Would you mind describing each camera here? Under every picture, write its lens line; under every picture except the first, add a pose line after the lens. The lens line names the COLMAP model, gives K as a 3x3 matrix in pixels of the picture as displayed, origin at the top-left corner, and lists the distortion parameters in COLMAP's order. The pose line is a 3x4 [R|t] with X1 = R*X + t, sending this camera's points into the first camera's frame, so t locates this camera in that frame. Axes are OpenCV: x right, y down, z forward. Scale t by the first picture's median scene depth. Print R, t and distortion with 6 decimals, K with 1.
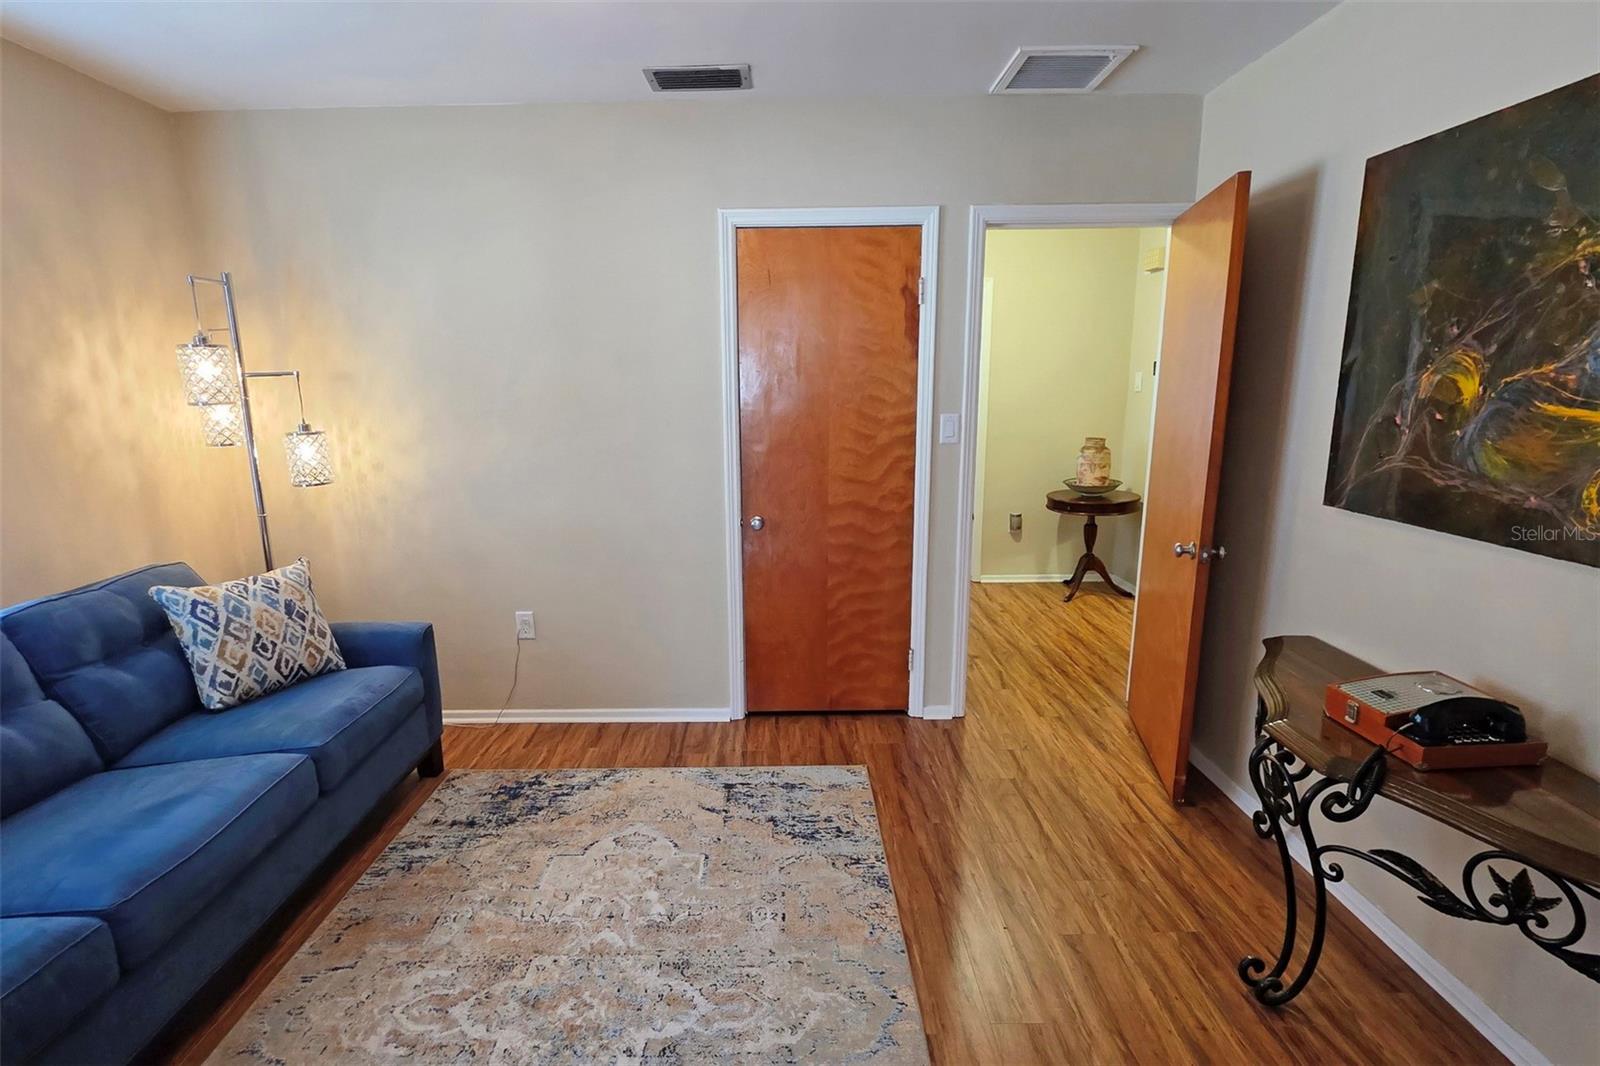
lens RADIAL K [[758.0, 0, 785.2], [0, 758.0, 539.5], [0, 0, 1]] dist [0.001067, 0.000307]
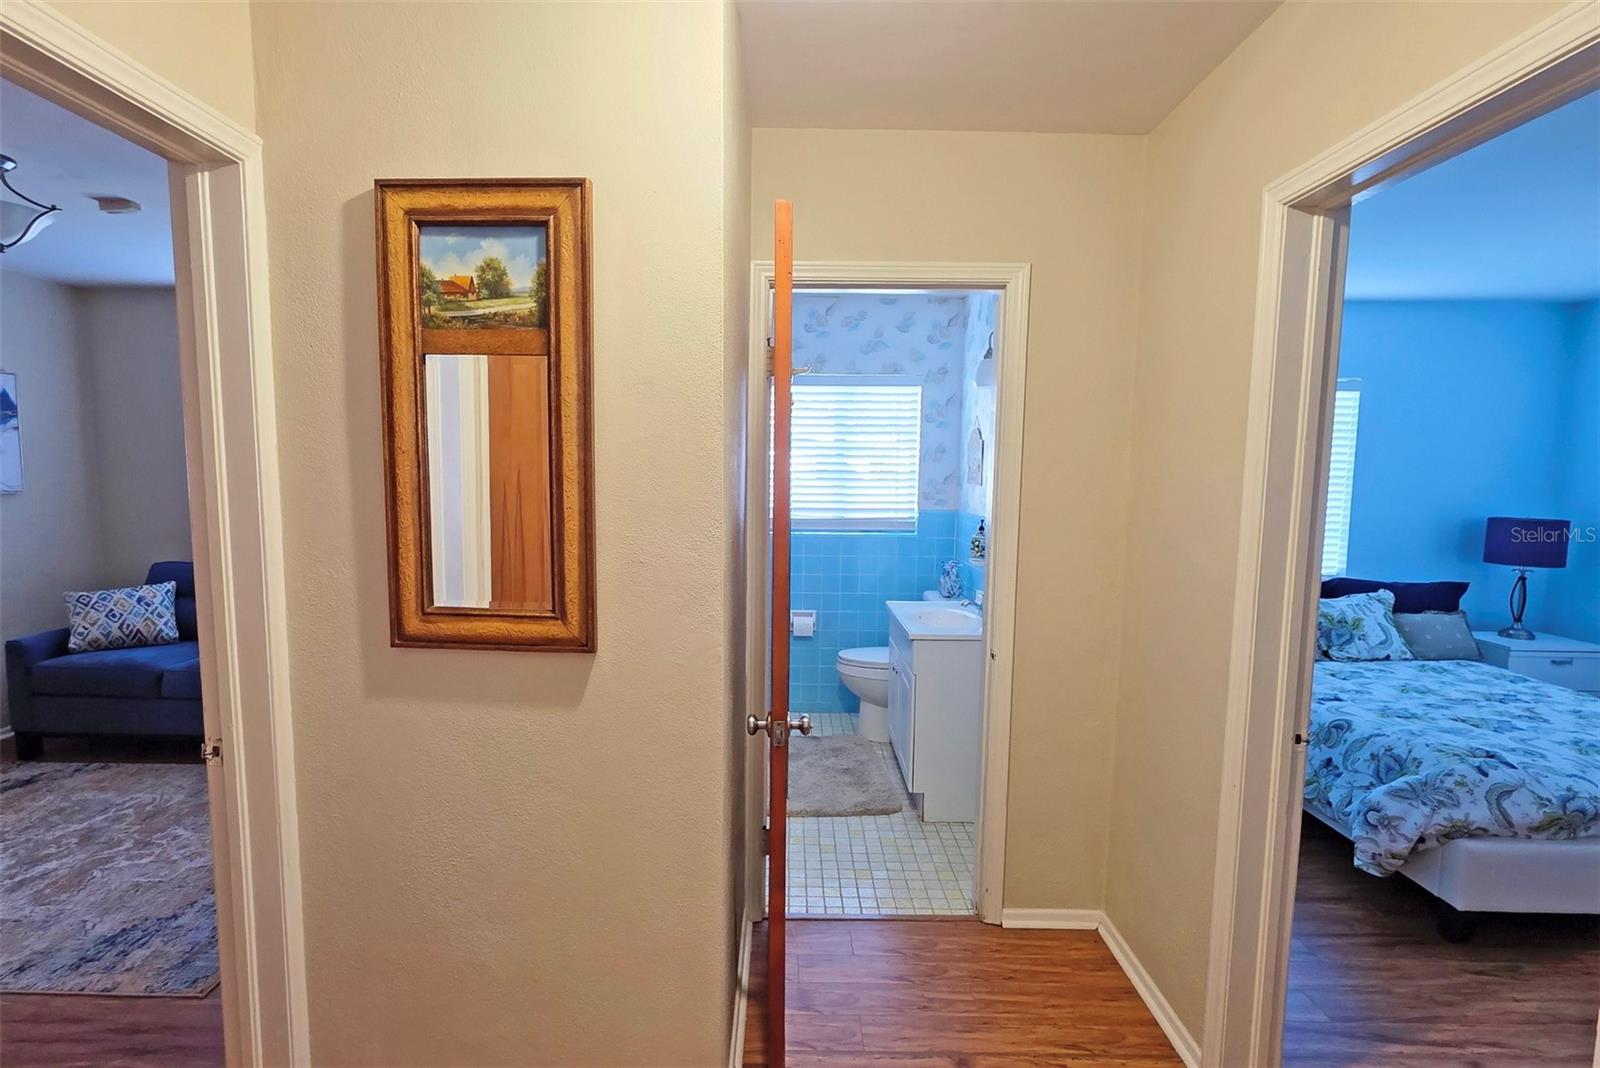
lens RADIAL K [[758.0, 0, 785.2], [0, 758.0, 540.5], [0, 0, 1]] dist [0.001067, 0.000307]
pose [[-0.005306, 0.107647, -0.994175, 0.923340], [-0.222074, 0.969236, 0.106132, -0.386227], [0.975015, 0.221343, 0.018763, 1.696818]]
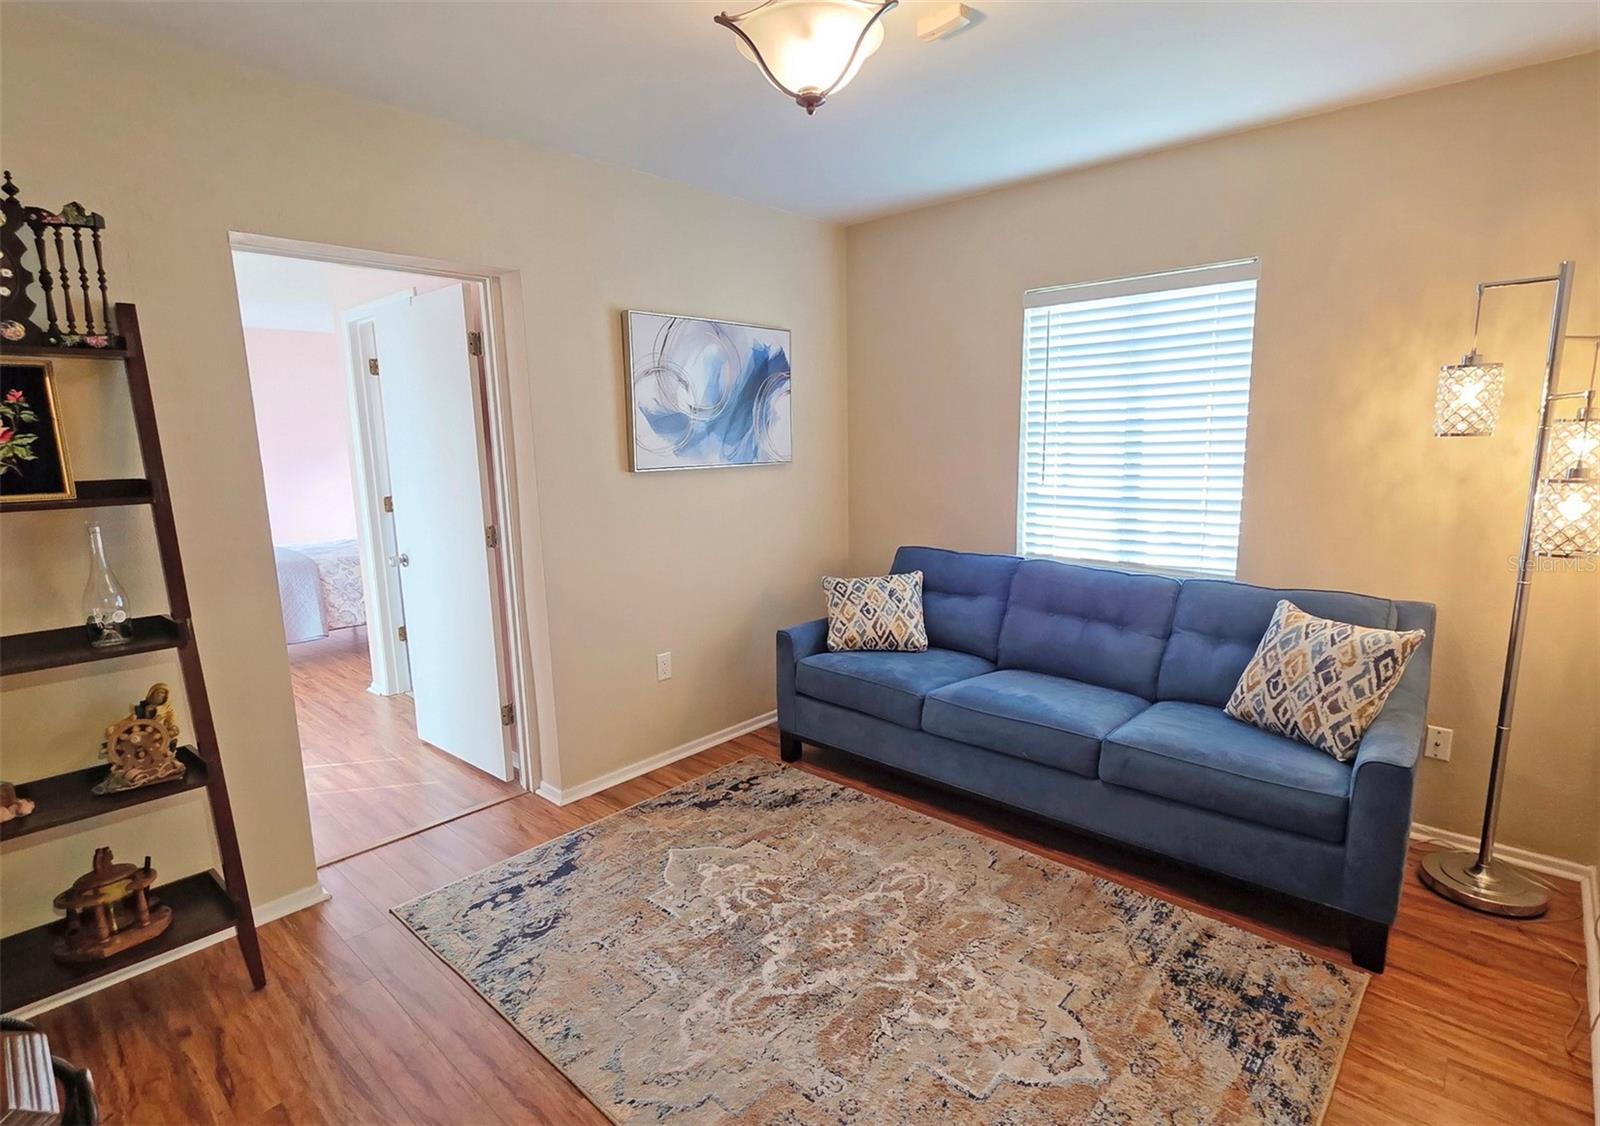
lens RADIAL K [[799.1, 0, 788.4], [0, 799.1, 570.1], [0, 0, 1]] dist [0.000172, 0.000037]
pose [[-0.682745, 0.147202, -0.715675, 0.448827], [-0.123737, 0.942054, 0.311807, -0.237375], [0.720103, 0.301440, -0.624968, 1.137943]]
